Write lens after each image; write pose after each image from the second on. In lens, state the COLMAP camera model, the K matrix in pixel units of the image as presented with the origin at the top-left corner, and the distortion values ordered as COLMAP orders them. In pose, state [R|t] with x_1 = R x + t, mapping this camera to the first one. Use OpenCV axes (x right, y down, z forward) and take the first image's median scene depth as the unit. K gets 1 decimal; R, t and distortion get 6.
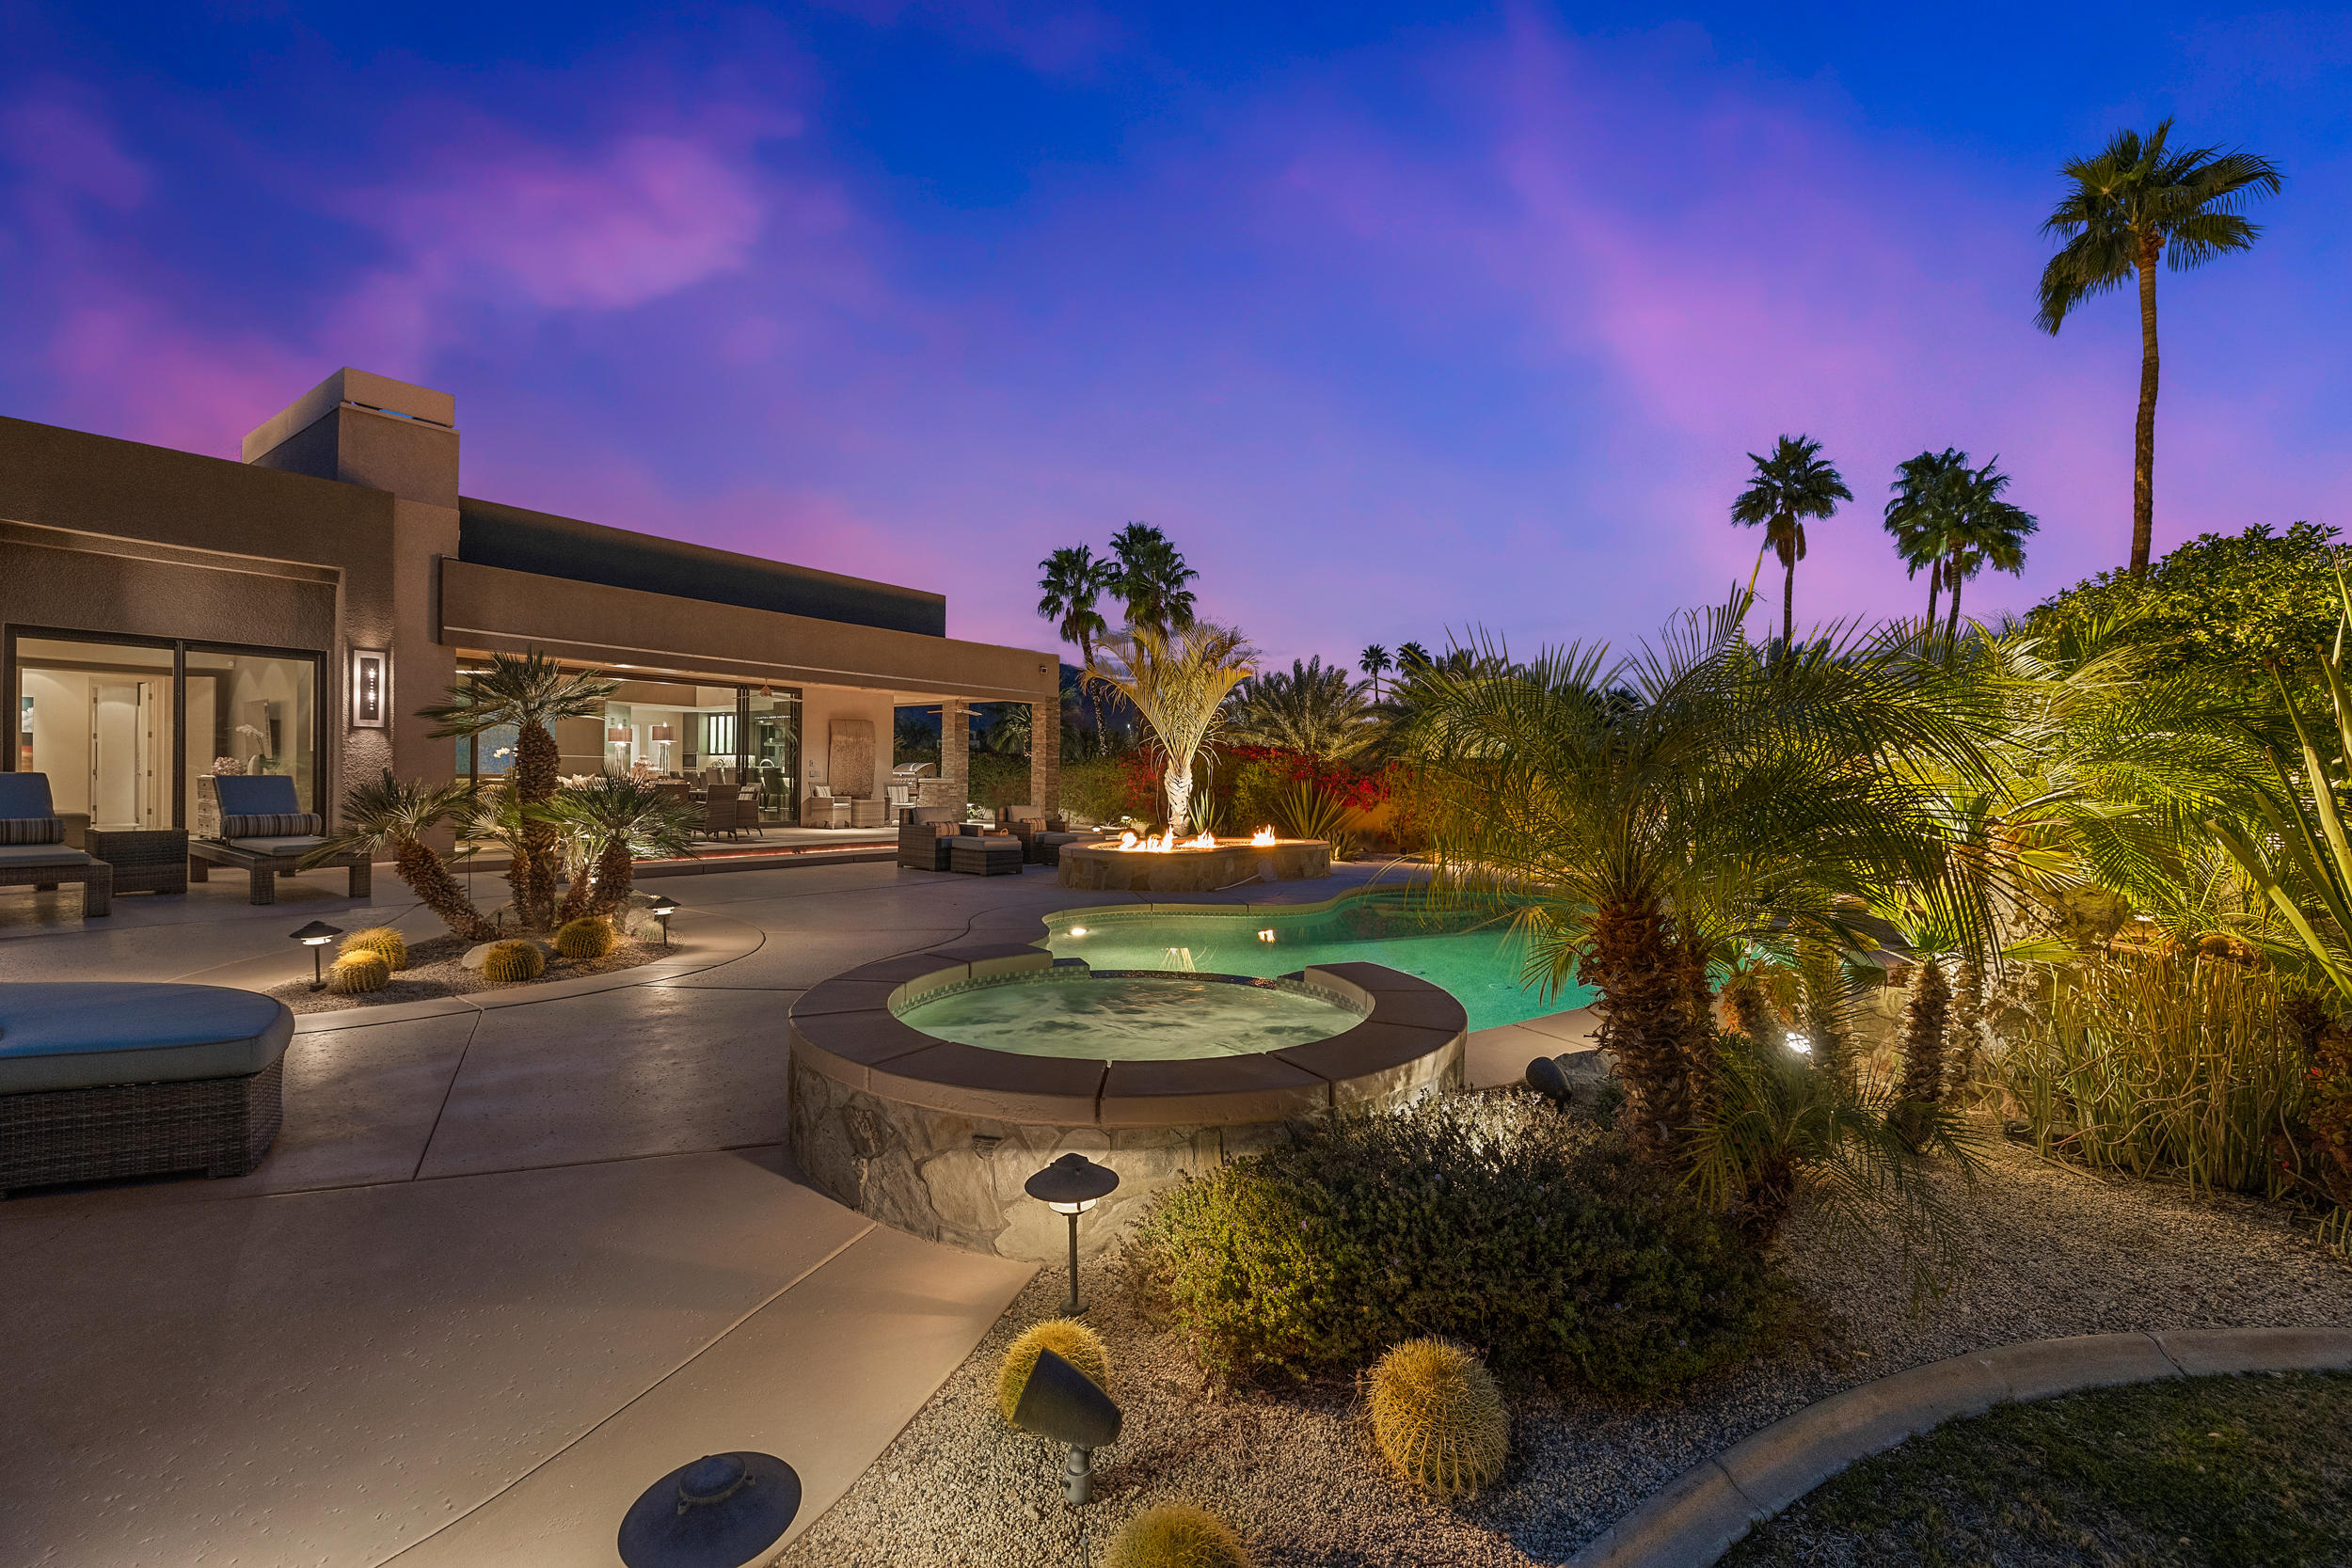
lens RADIAL K [[997.1, 0, 1169.9], [0, 997.1, 781.0], [0, 0, 1]] dist [0.000060, 0.000056]
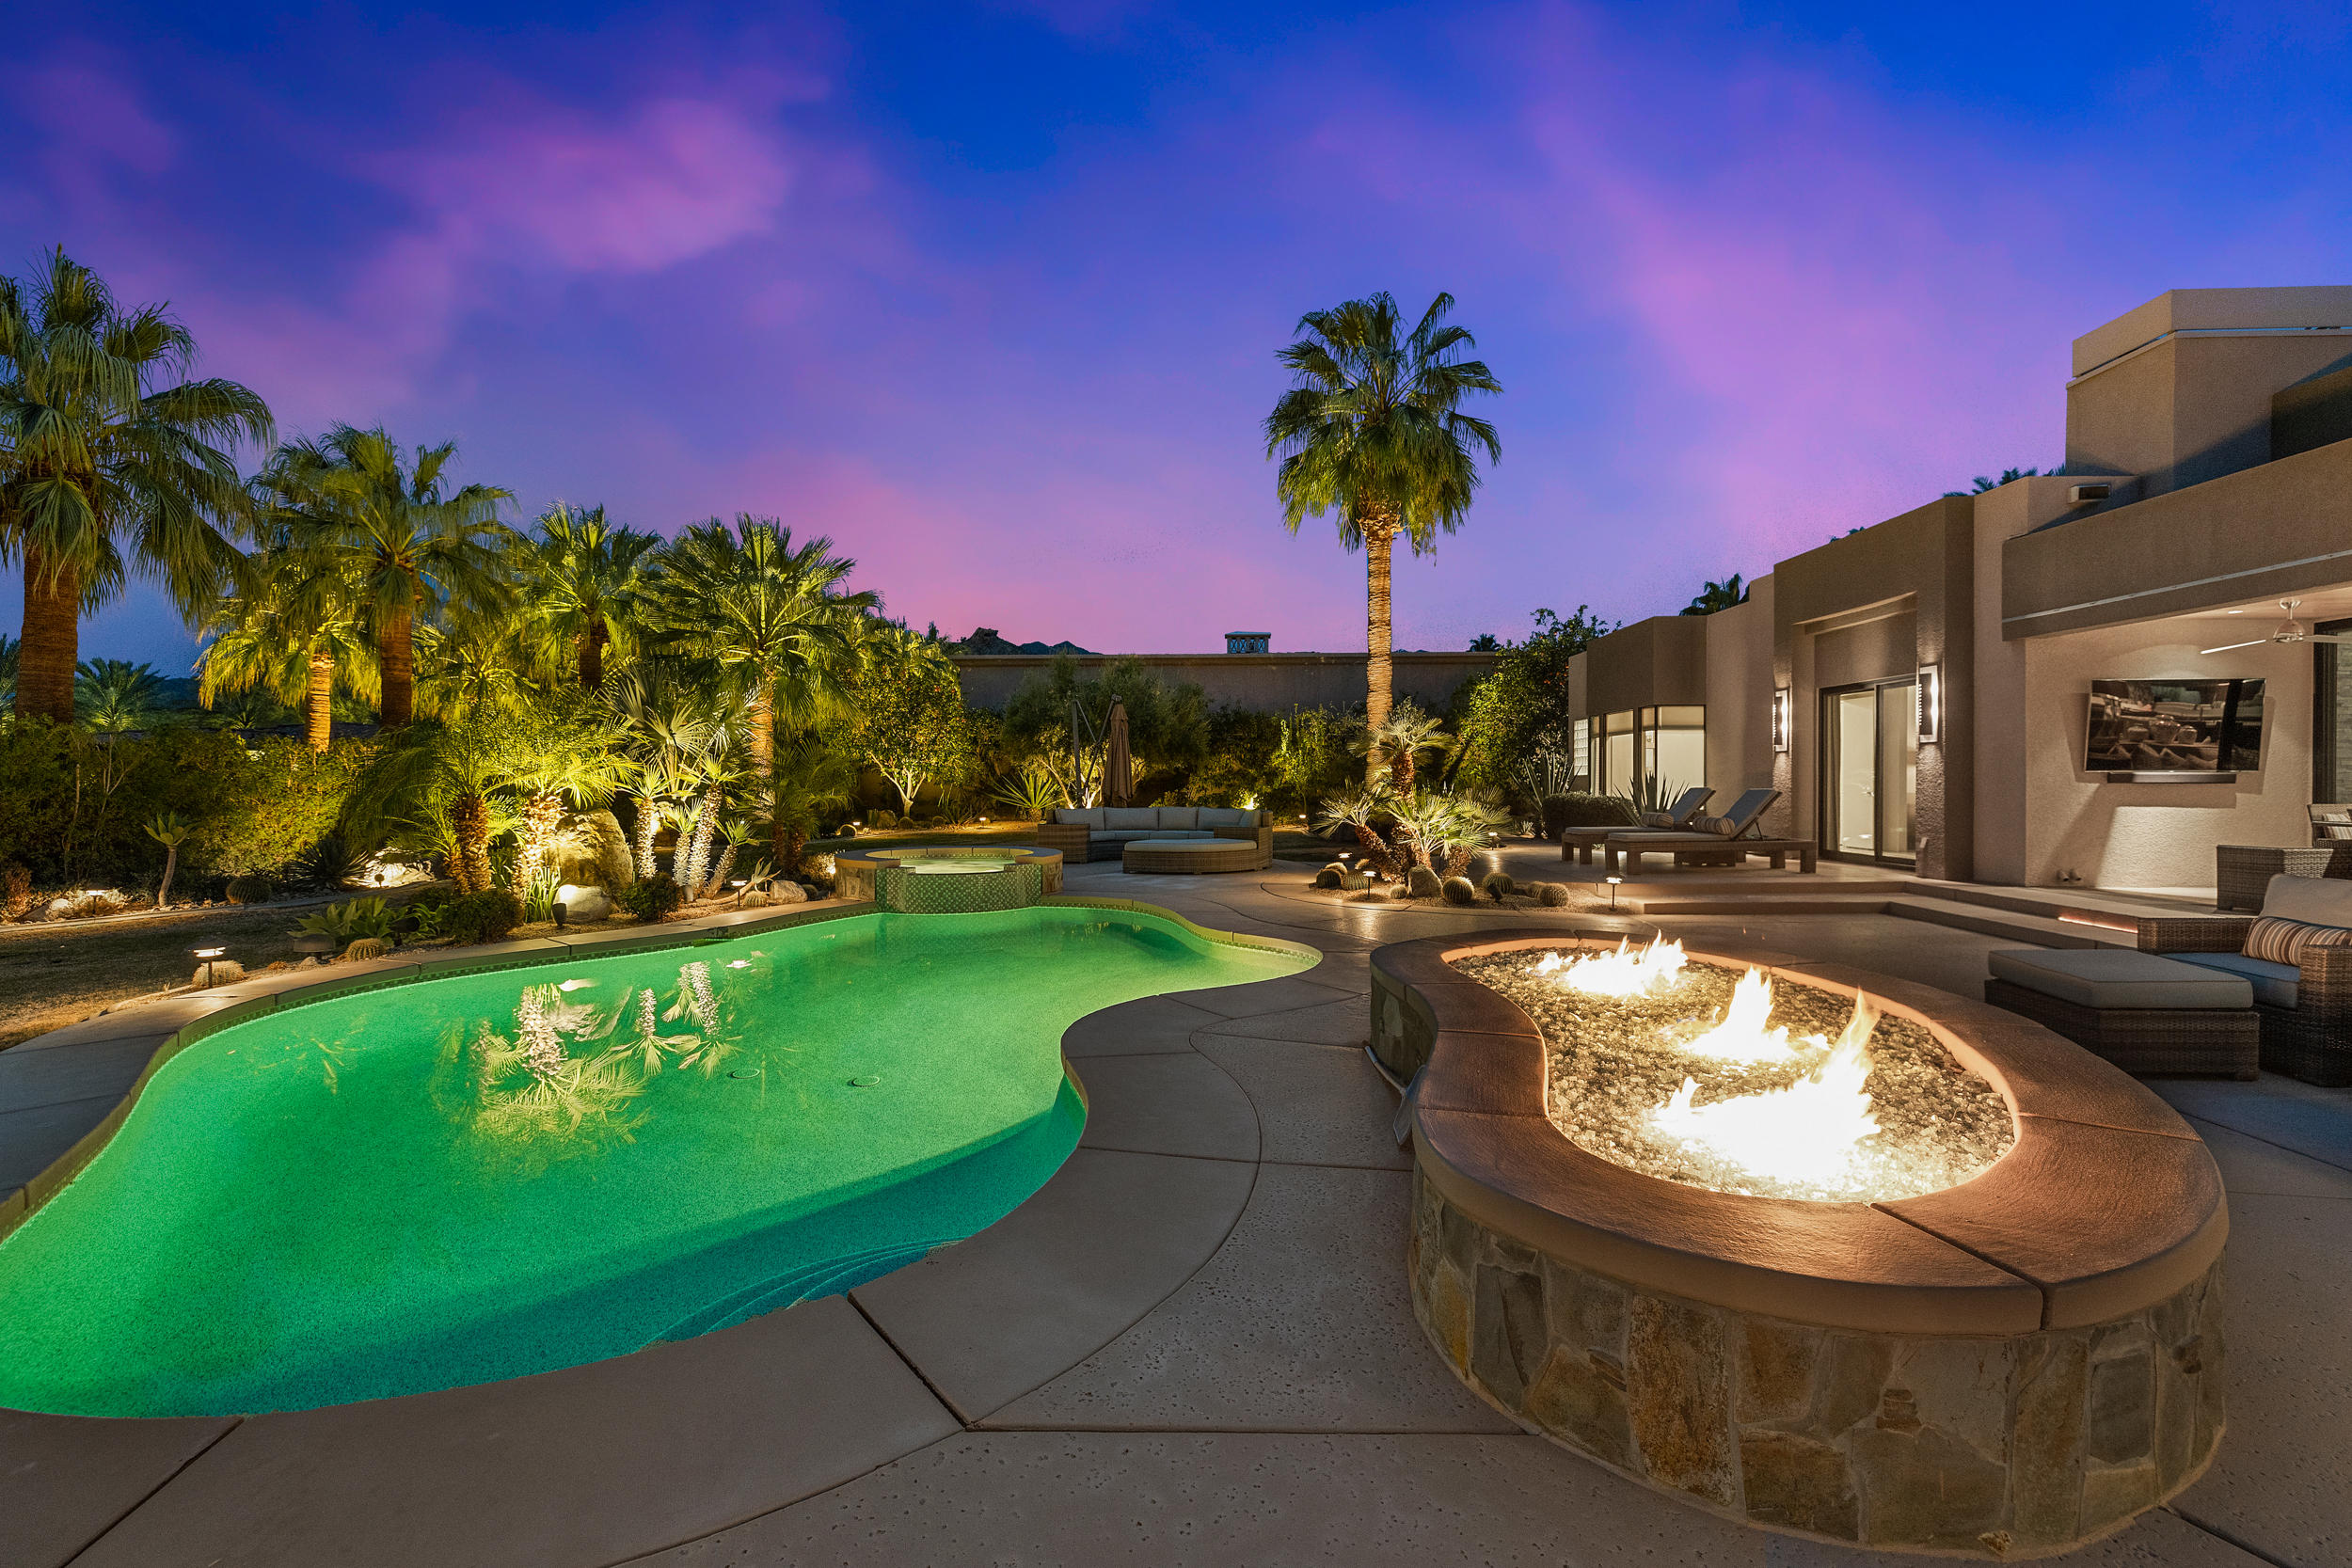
lens RADIAL K [[984.1, 0, 1170.1], [0, 984.1, 784.5], [0, 0, 1]] dist [-0.000216, 0.000055]
pose [[-0.841572, -0.013811, -0.539969, 0.216303], [-0.017362, 0.999848, 0.001486, -0.000202], [0.539866, 0.010625, -0.841684, 0.832912]]
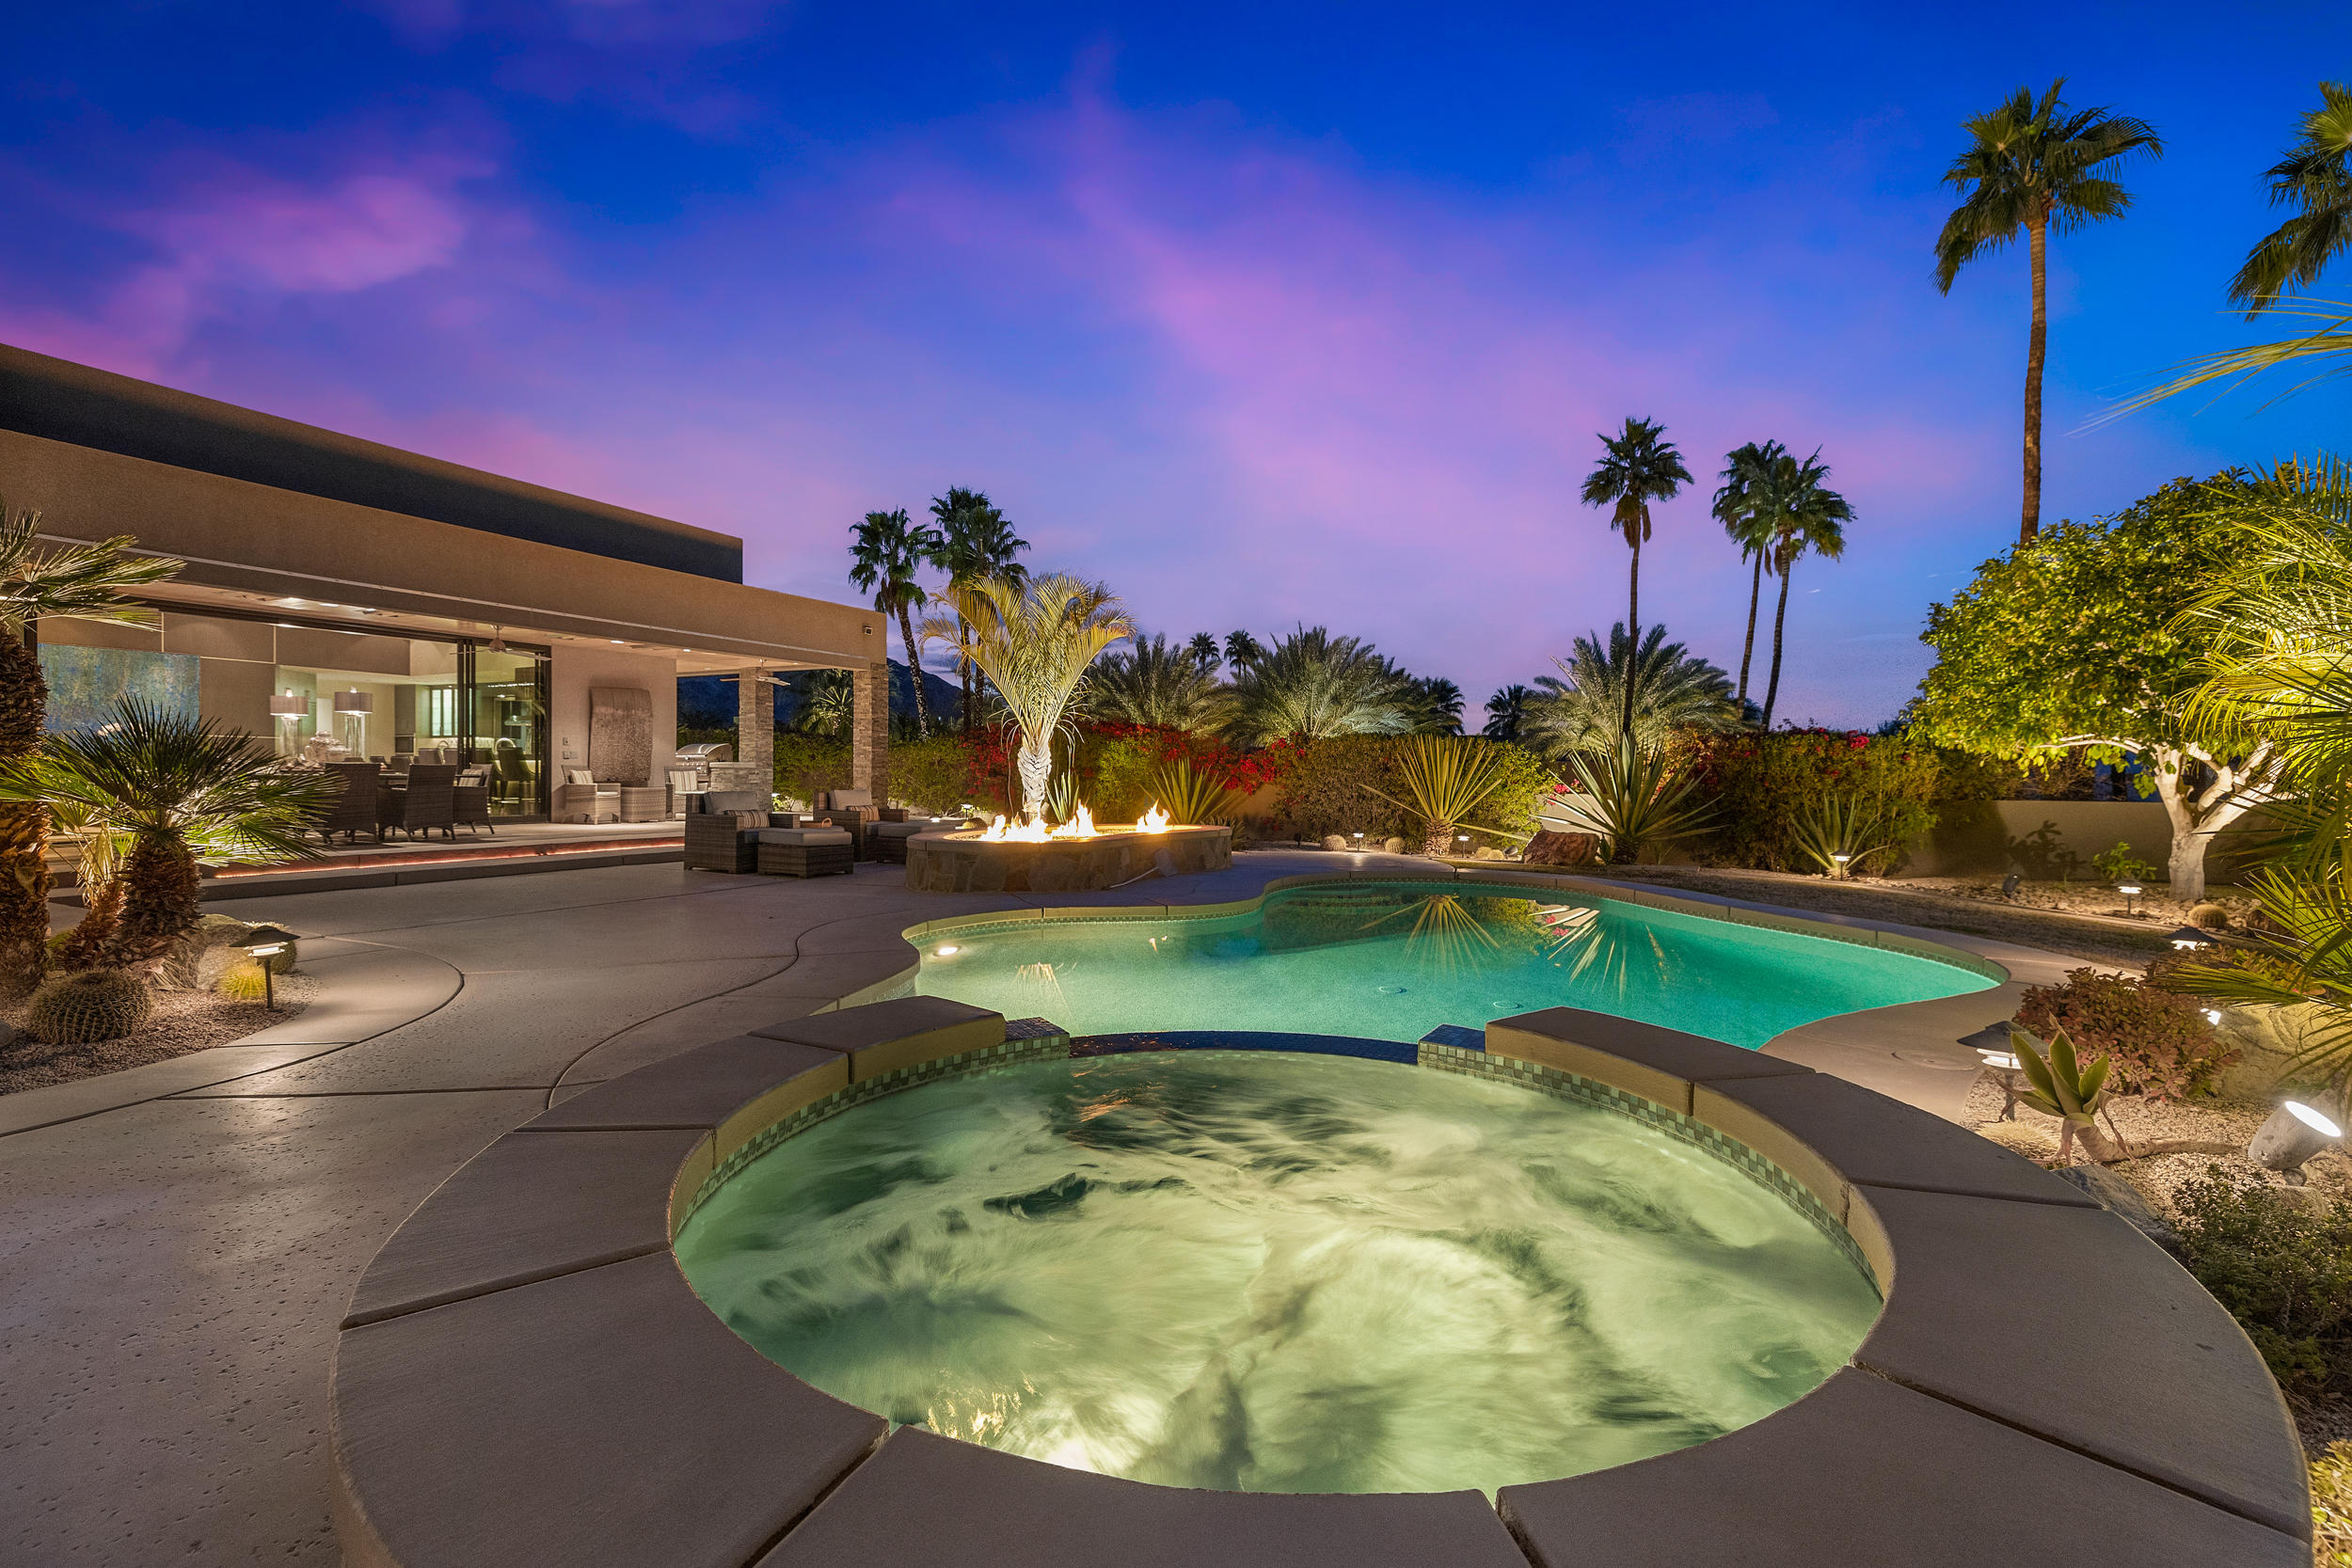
lens RADIAL K [[1014.7, 0, 1171.6], [0, 1014.7, 781.9], [0, 0, 1]] dist [0.000459, 0.000033]
pose [[0.983242, -0.009193, 0.182072, -0.034427], [0.007998, 0.999941, 0.007295, 0.012139], [-0.182129, -0.005717, 0.983258, 0.123092]]
